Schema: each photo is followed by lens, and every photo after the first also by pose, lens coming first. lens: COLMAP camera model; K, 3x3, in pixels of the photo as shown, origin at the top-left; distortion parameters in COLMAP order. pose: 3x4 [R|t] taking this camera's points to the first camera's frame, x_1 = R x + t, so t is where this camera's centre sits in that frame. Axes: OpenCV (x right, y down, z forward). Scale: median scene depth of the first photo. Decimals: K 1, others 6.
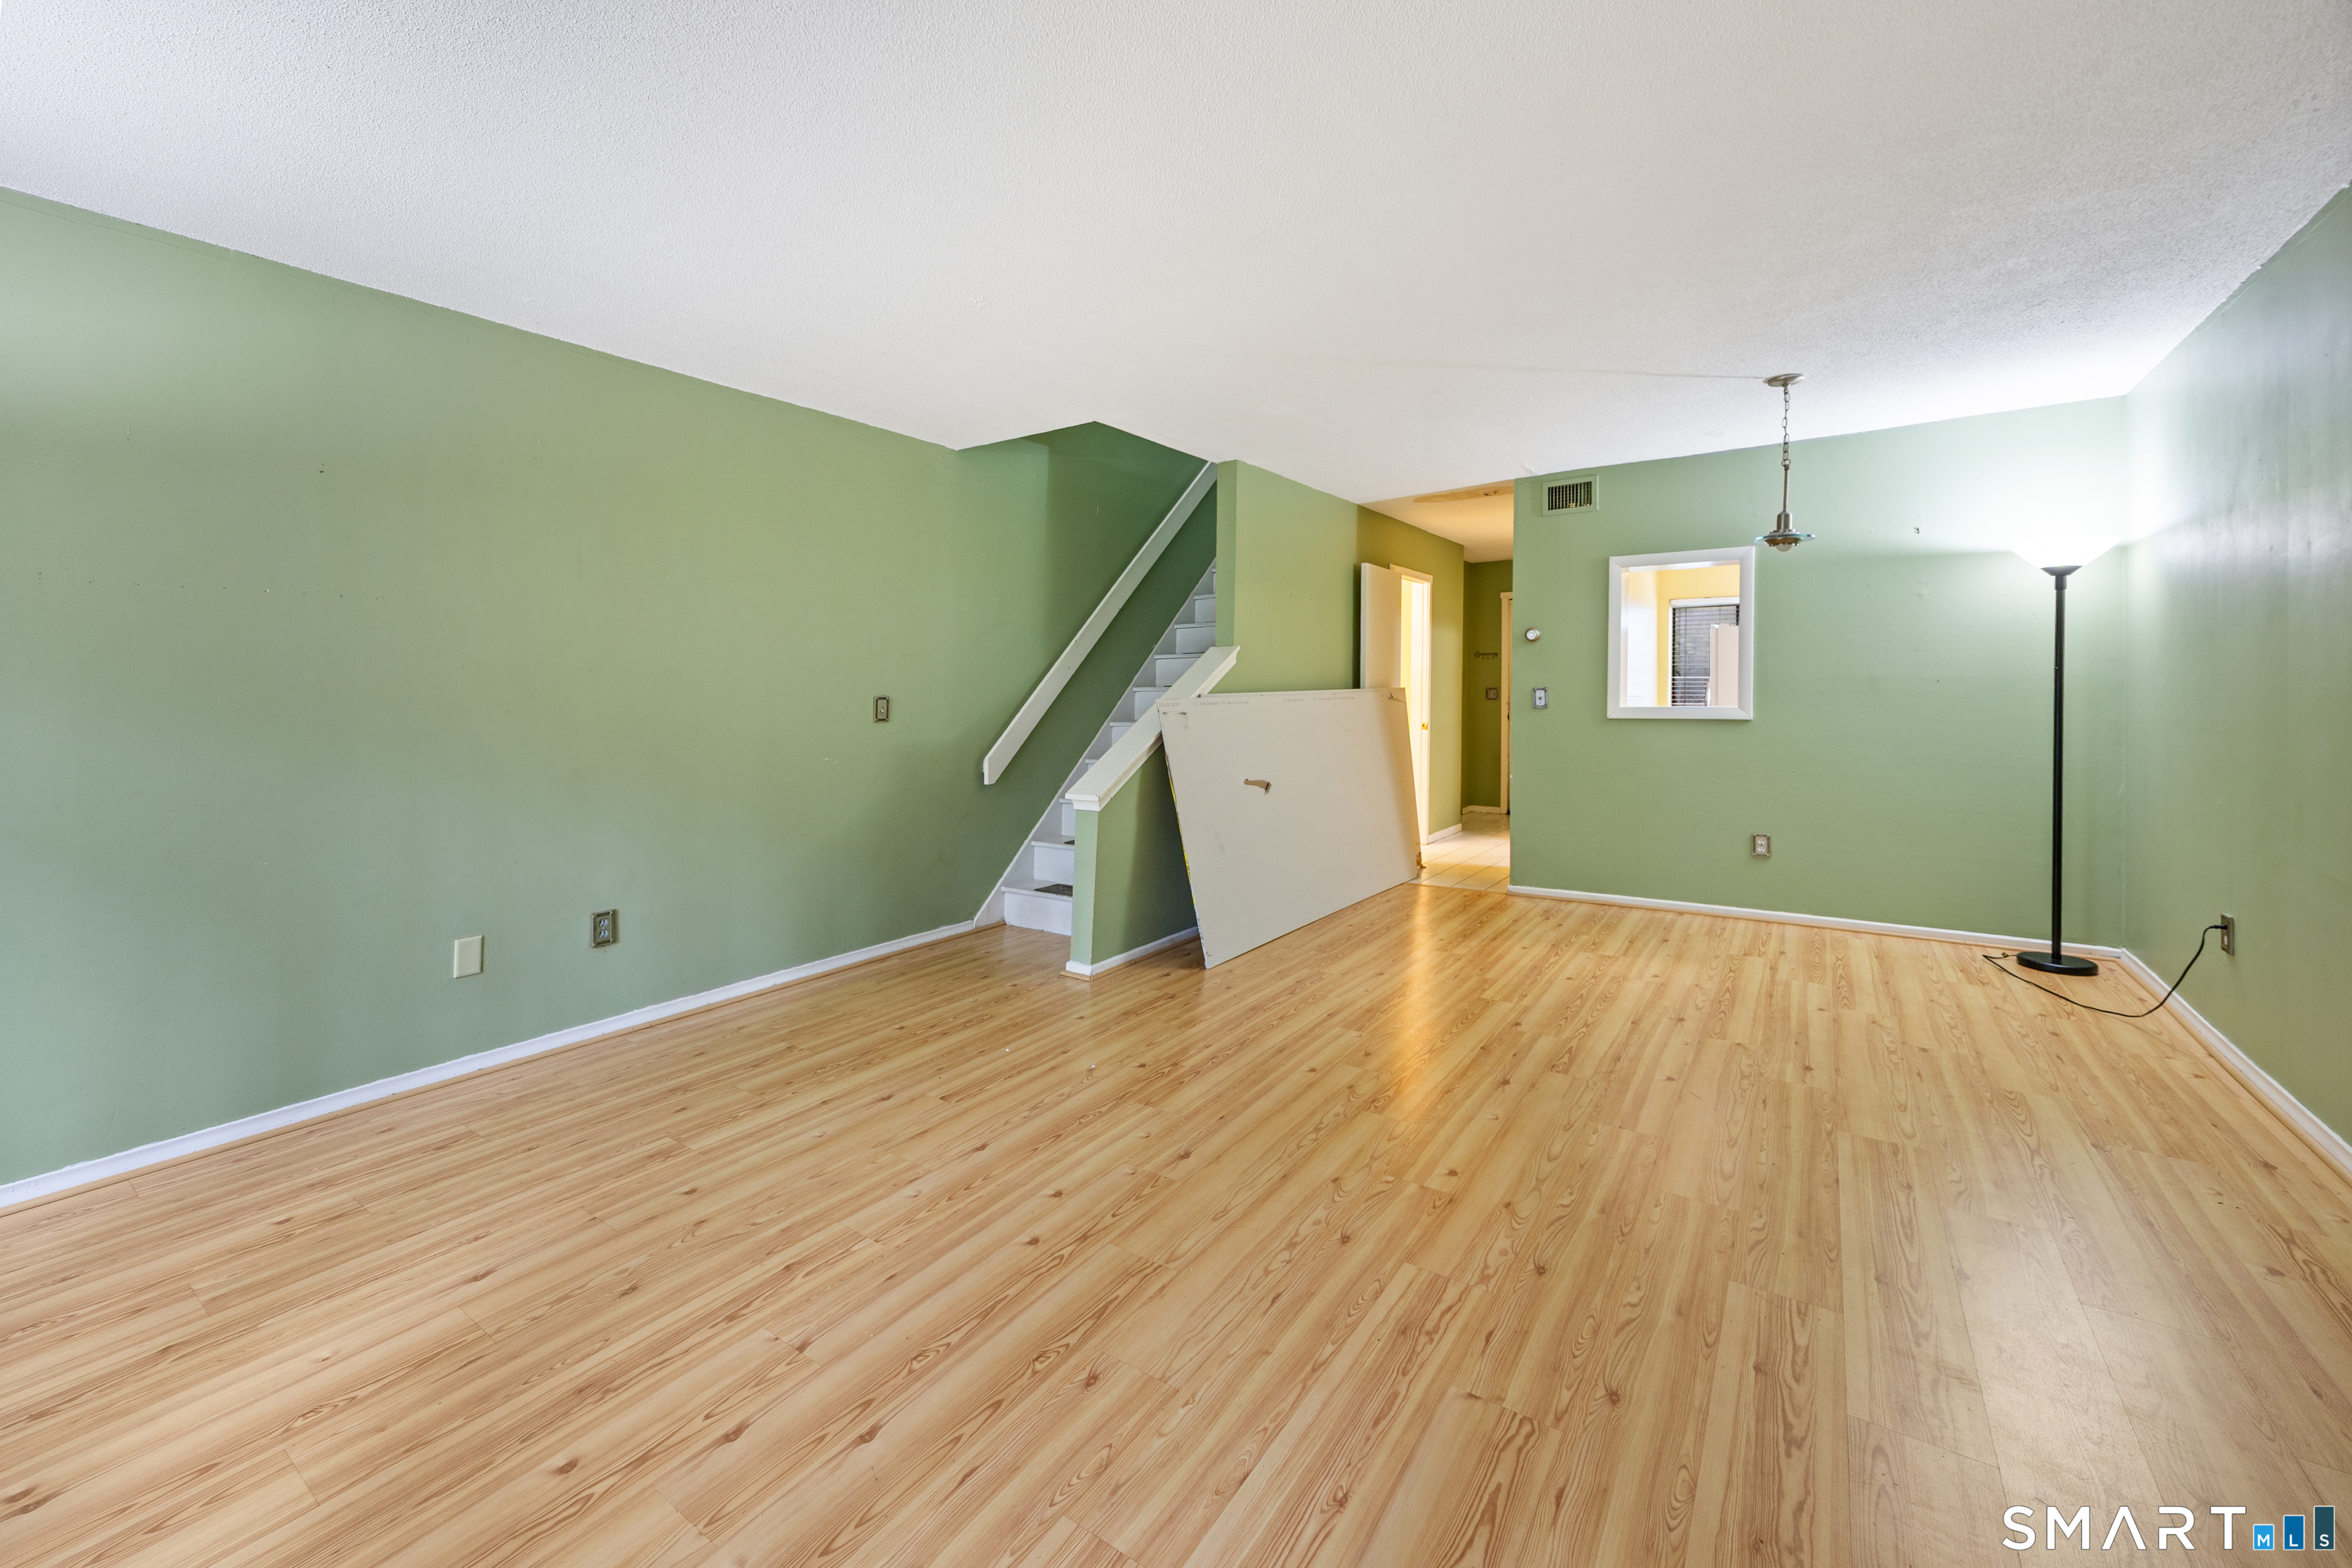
lens RADIAL K [[927.8, 0, 1181.2], [0, 927.8, 695.5], [0, 0, 1]] dist [-0.000322, -0.000010]
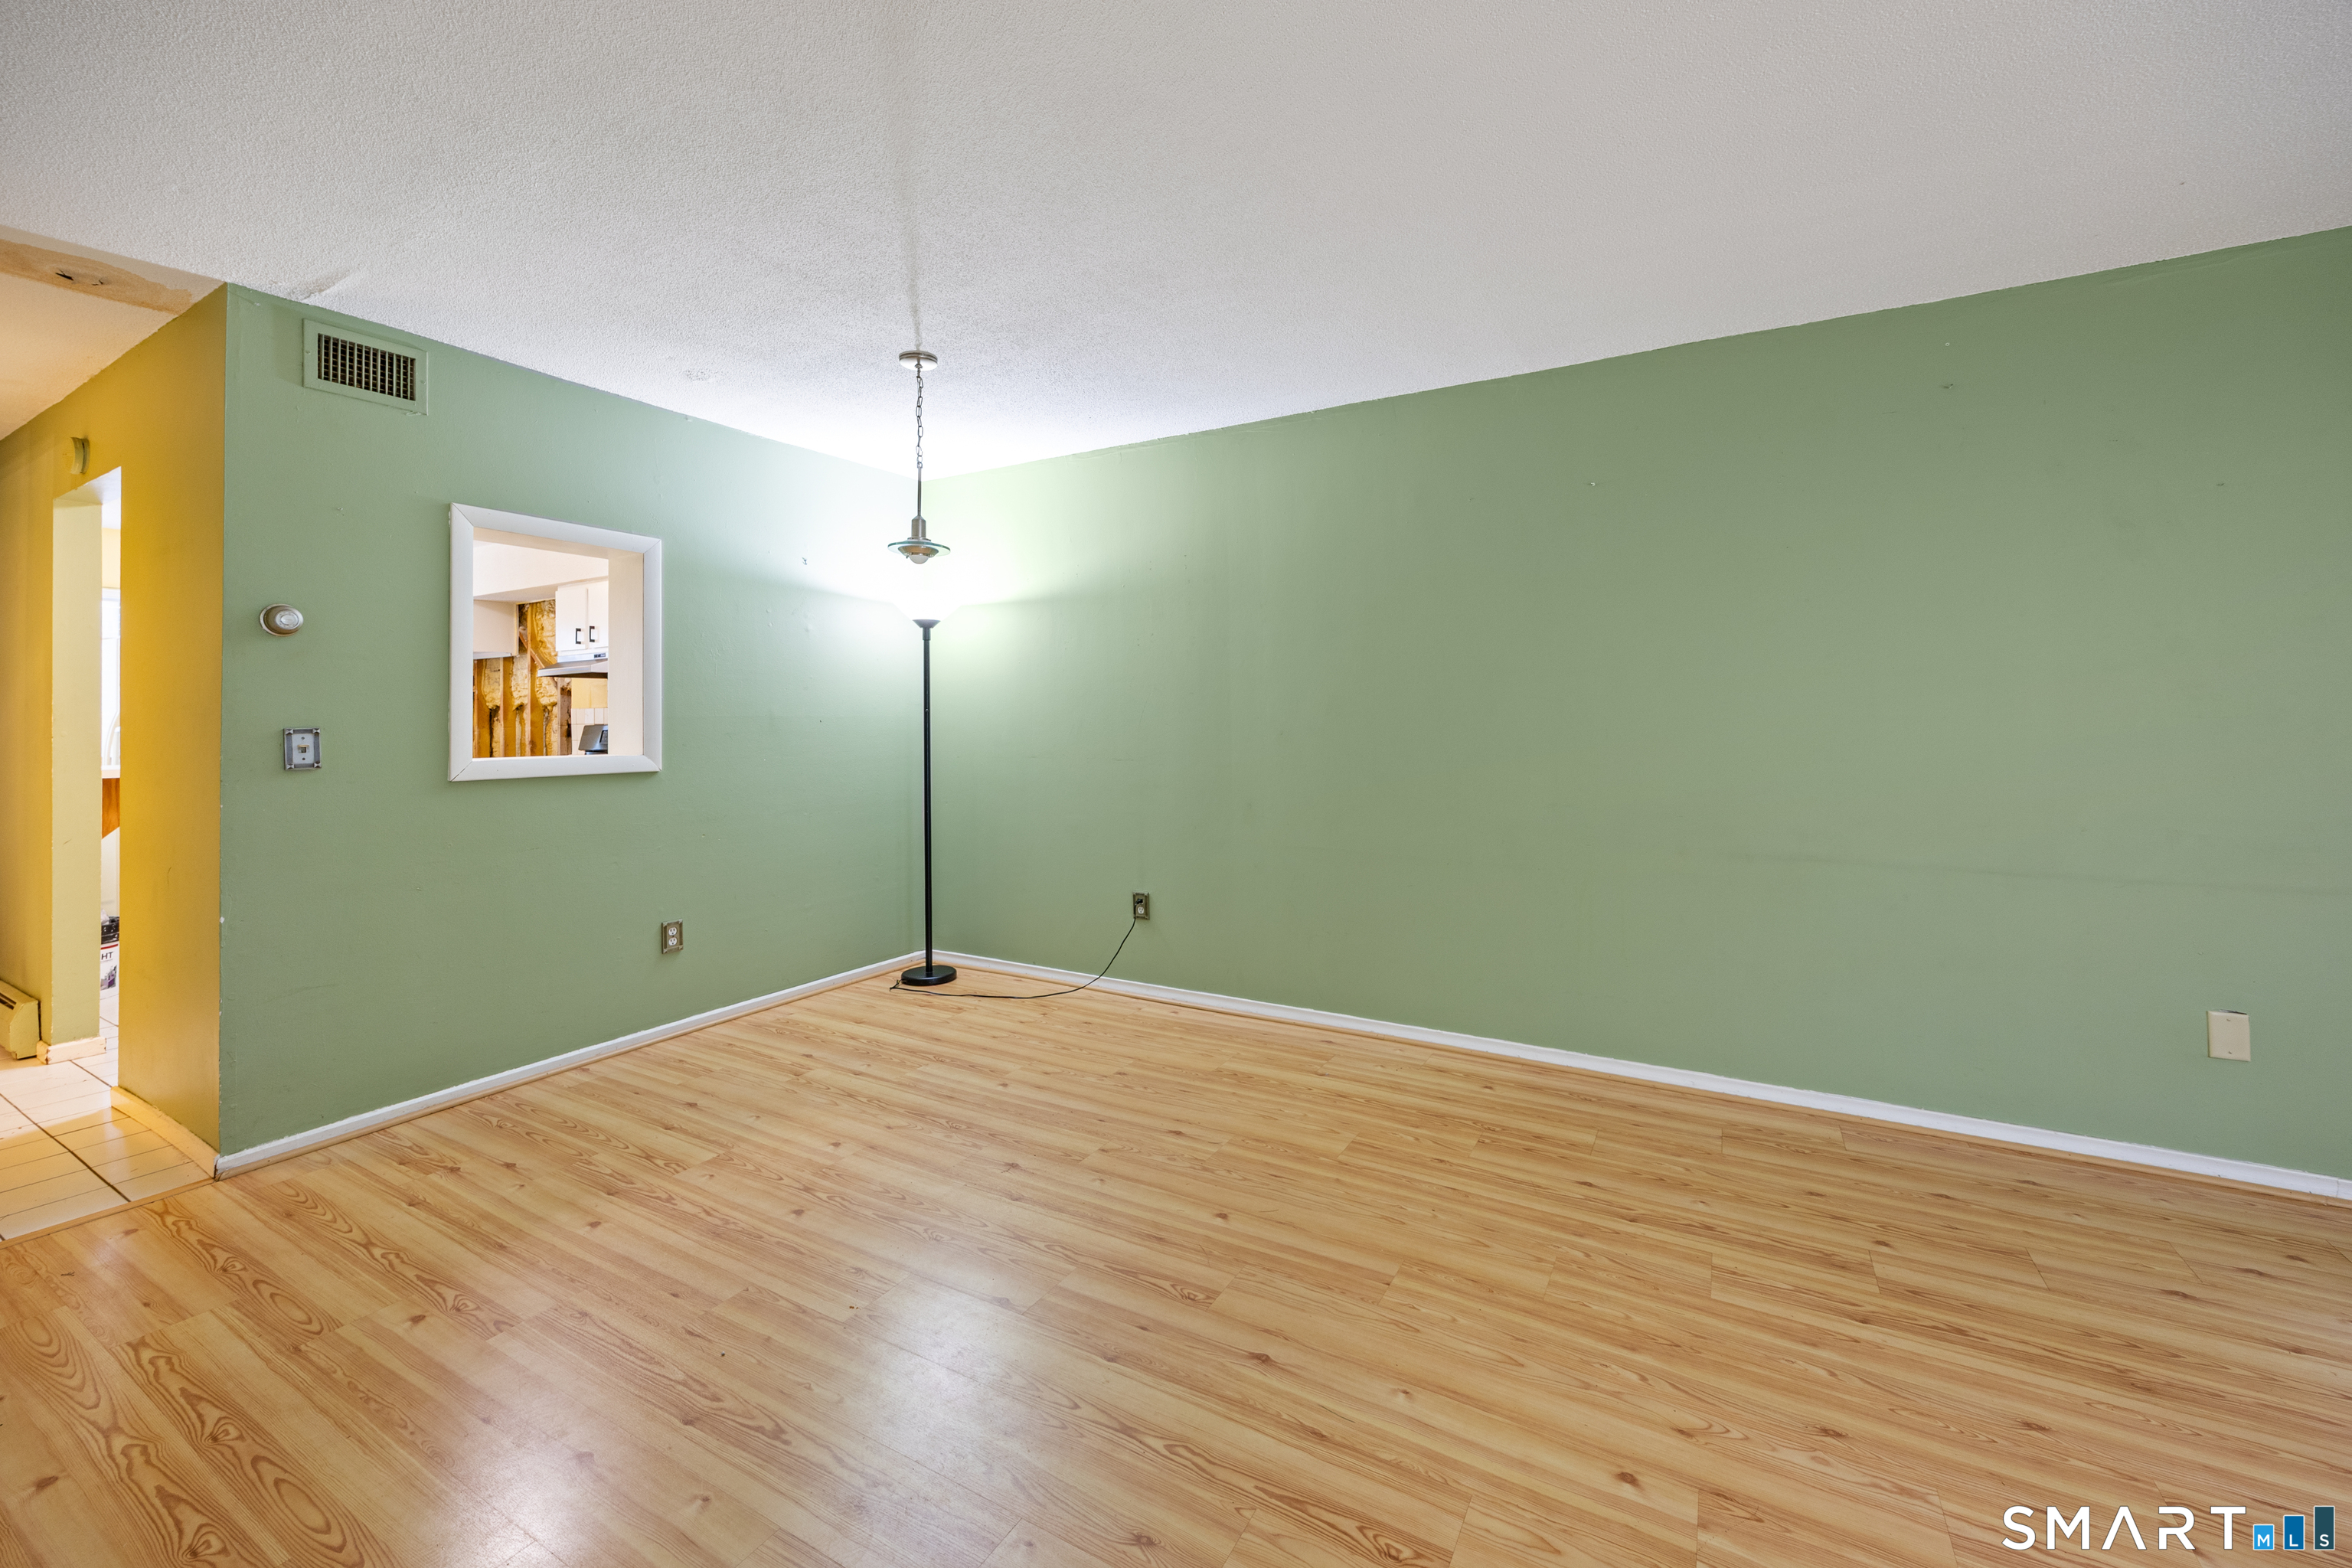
lens RADIAL K [[933.6, 0, 1163.9], [0, 933.6, 724.0], [0, 0, 1]] dist [0.000641, -0.000320]
pose [[-0.054471, 0.008893, 0.998476, -0.338517], [0.013405, 0.999877, -0.008174, -0.000340], [-0.998425, 0.012940, -0.054583, 1.368528]]
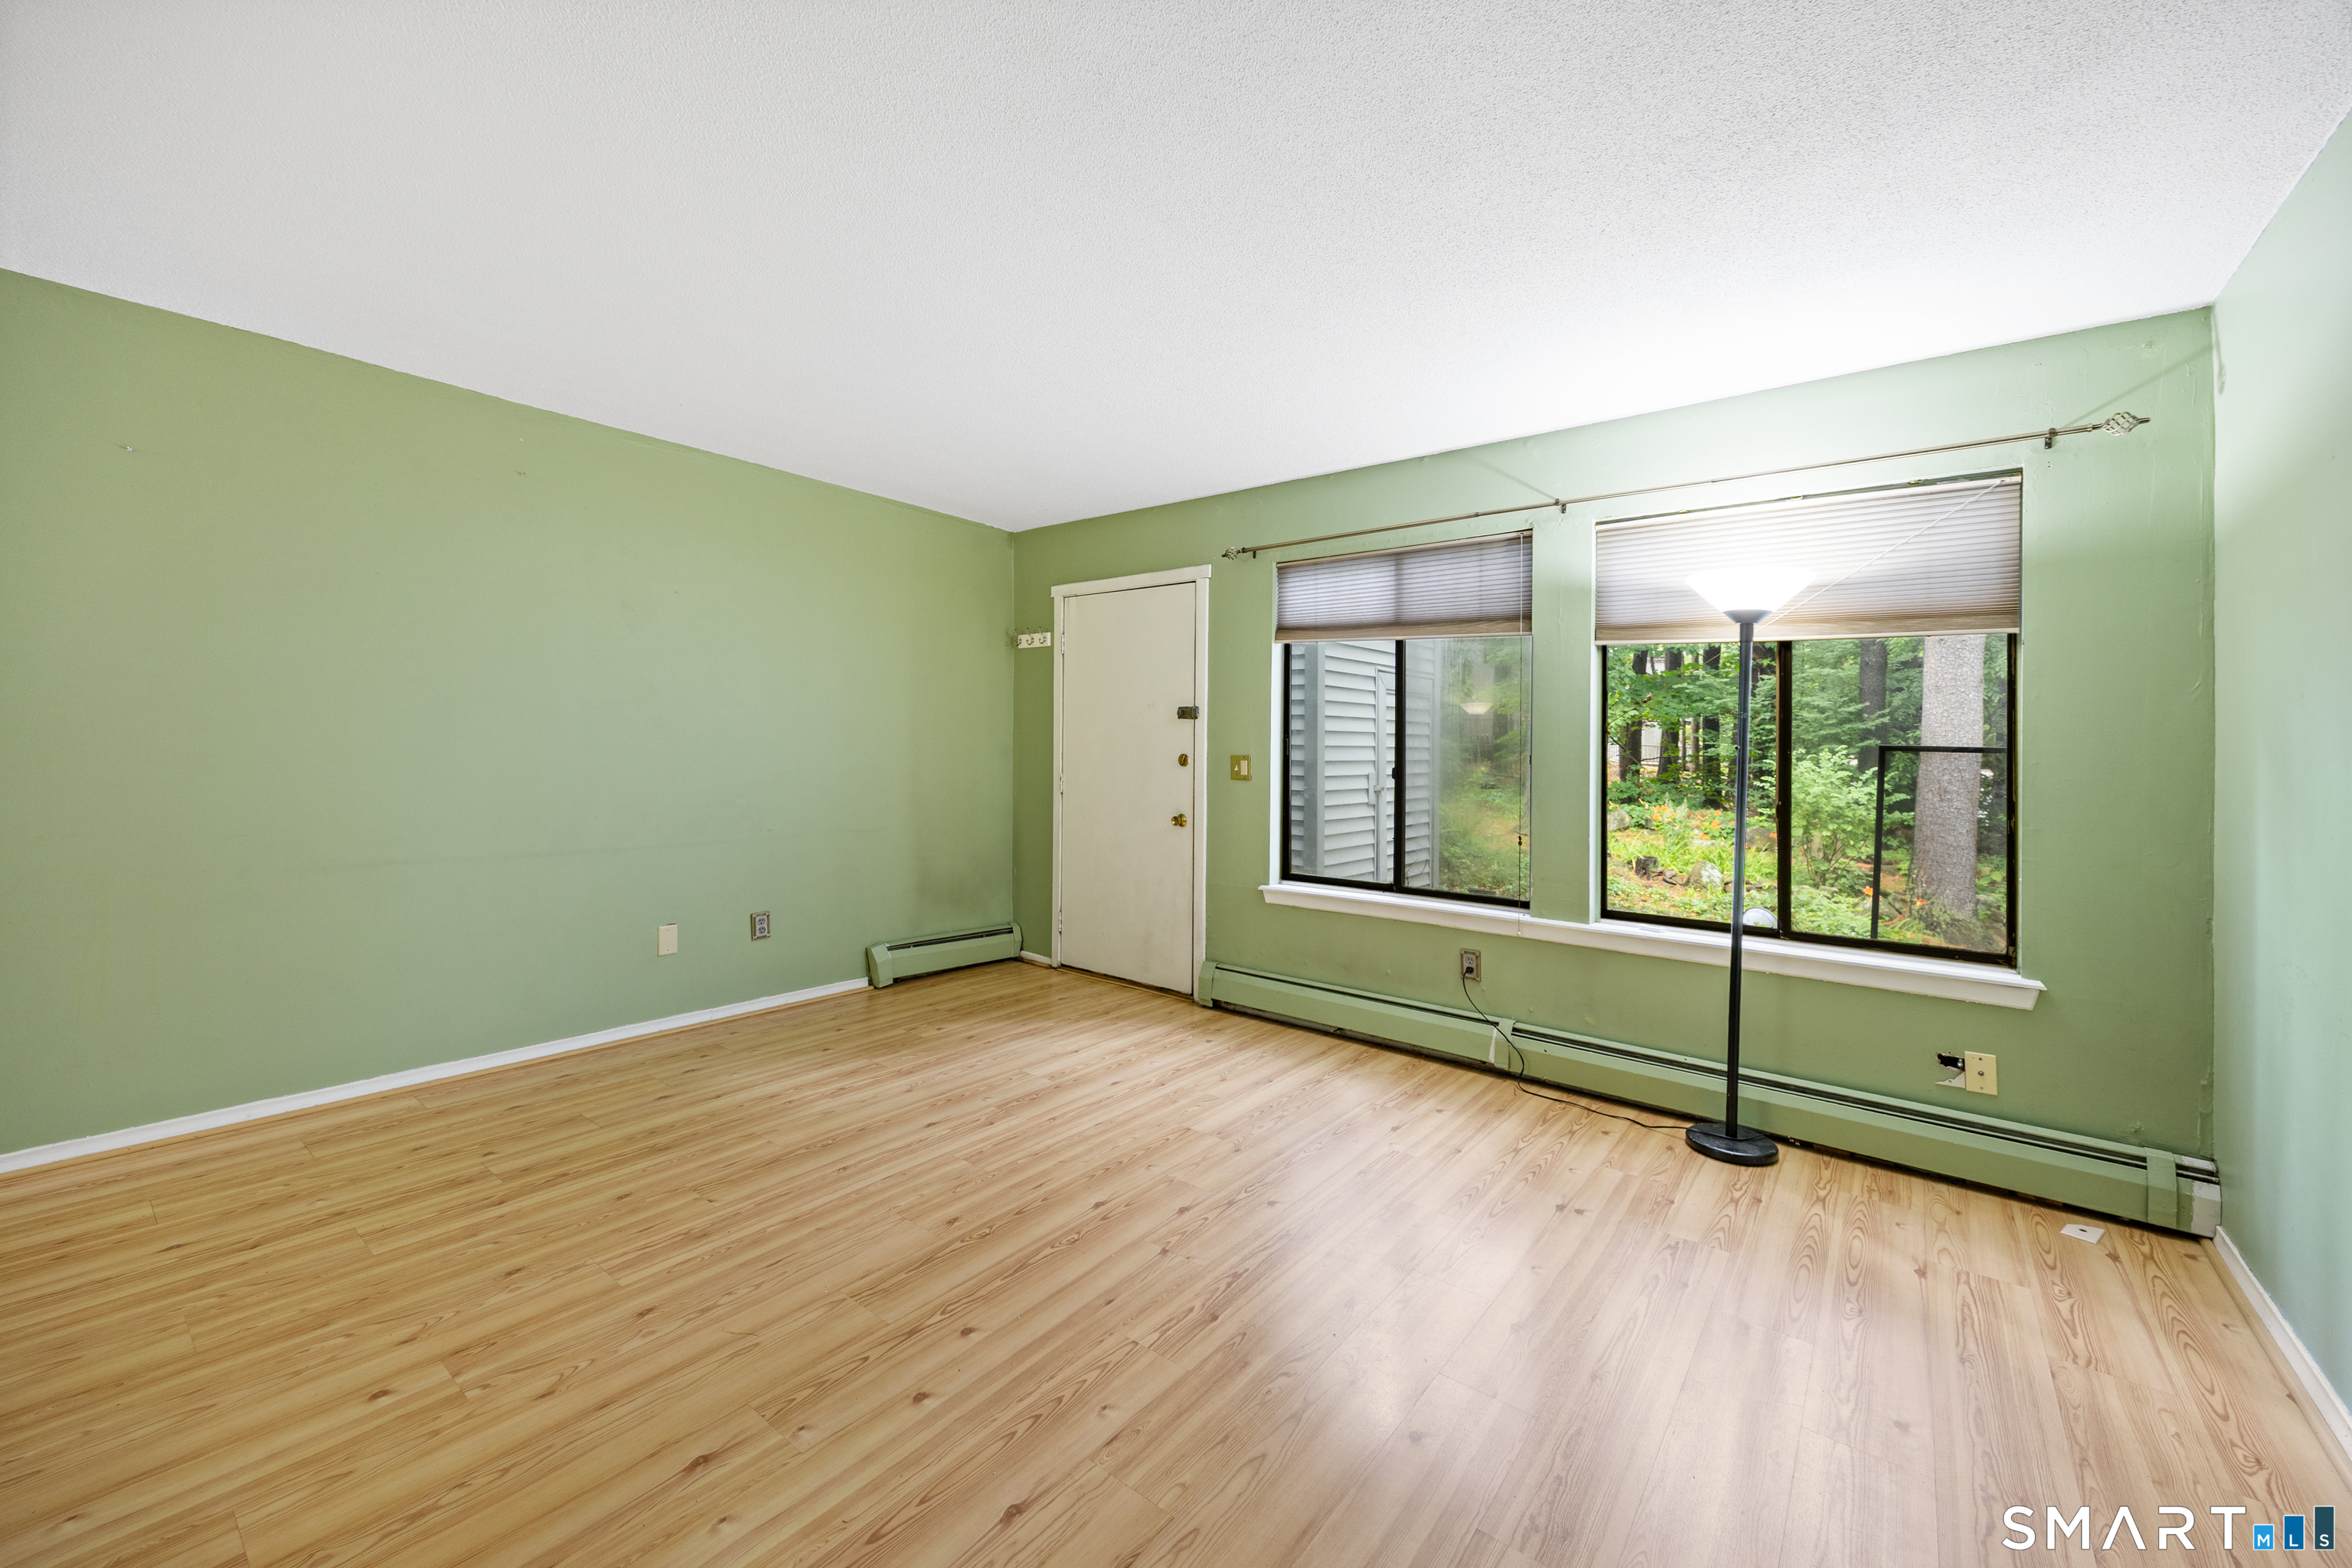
lens RADIAL K [[939.2, 0, 1181.8], [0, 939.2, 735.2], [0, 0, 1]] dist [0.003078, 0.000389]
pose [[-0.996994, -0.006290, 0.077229, -0.395417], [-0.006874, 0.999950, -0.007296, -0.001391], [-0.077179, -0.007805, -0.996987, 1.722280]]
